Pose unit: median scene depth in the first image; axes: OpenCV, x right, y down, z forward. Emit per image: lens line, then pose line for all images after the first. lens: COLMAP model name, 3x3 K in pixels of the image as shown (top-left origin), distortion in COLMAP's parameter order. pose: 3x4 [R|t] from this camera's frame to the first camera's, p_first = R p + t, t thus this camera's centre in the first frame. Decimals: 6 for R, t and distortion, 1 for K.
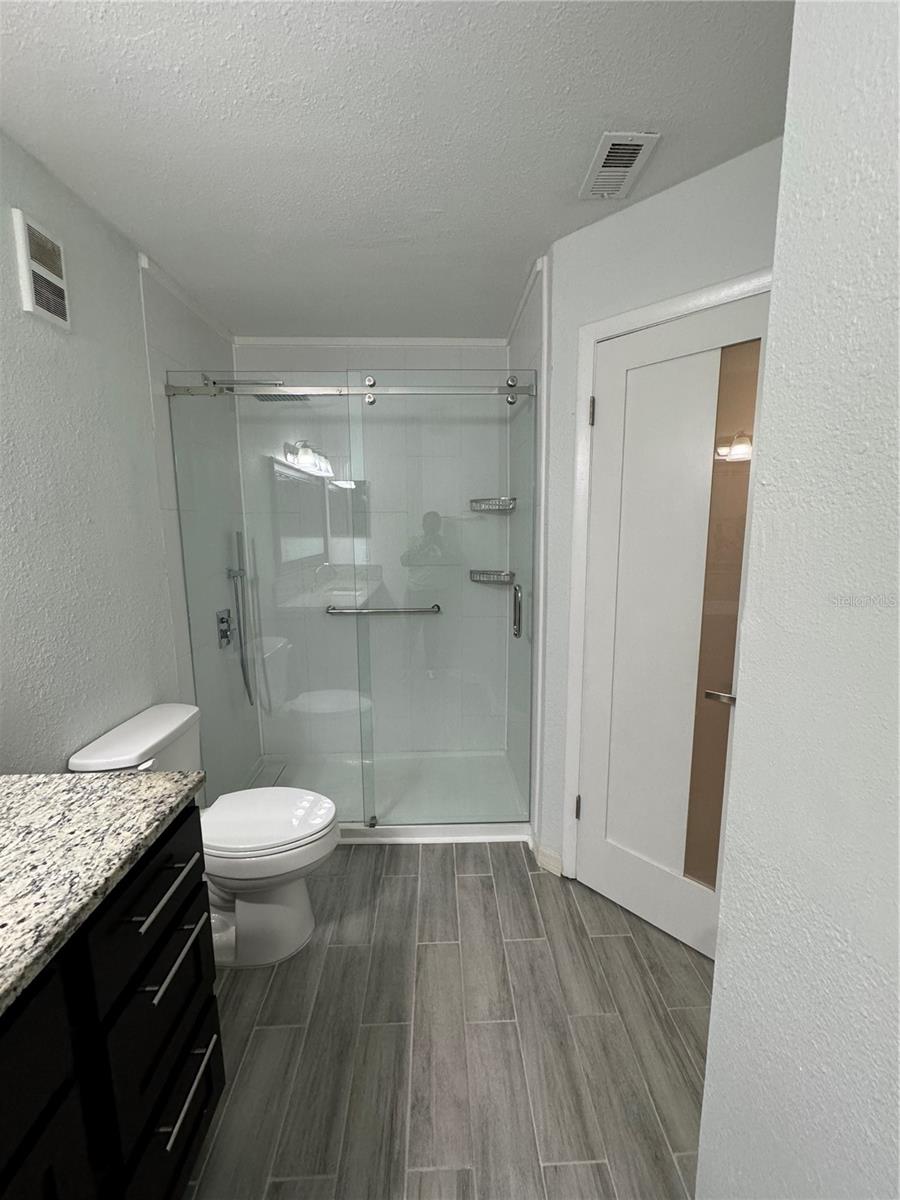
lens RADIAL K [[489.4, 0, 450.0], [0, 489.4, 600.0], [0, 0, 1]] dist [-0.006963, 0.001035]
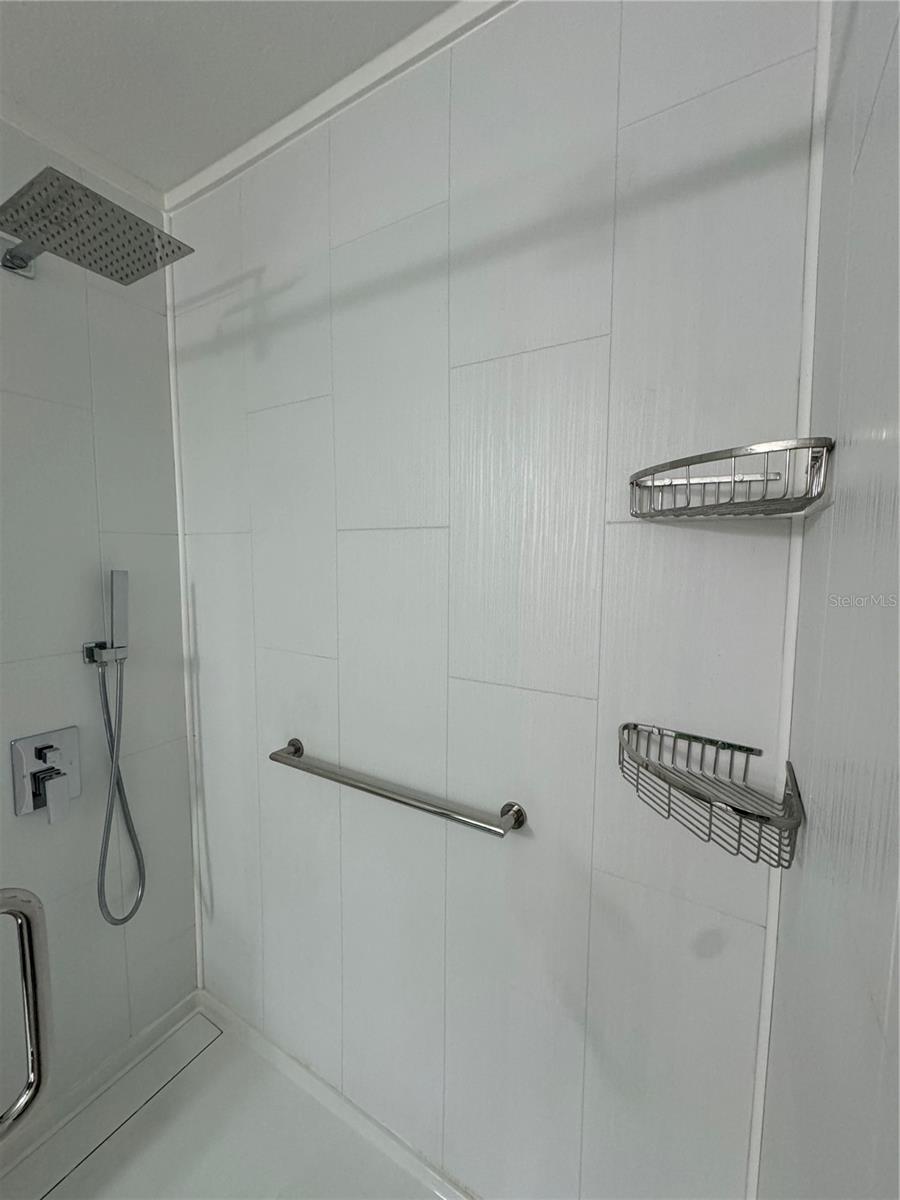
lens RADIAL K [[489.4, 0, 450.0], [0, 489.4, 600.0], [0, 0, 1]] dist [-0.006963, 0.001035]
pose [[0.840774, 0.062034, -0.537821, 0.105949], [-0.096543, 0.994670, -0.036198, -0.112762], [0.532709, 0.082357, 0.842282, 0.703962]]
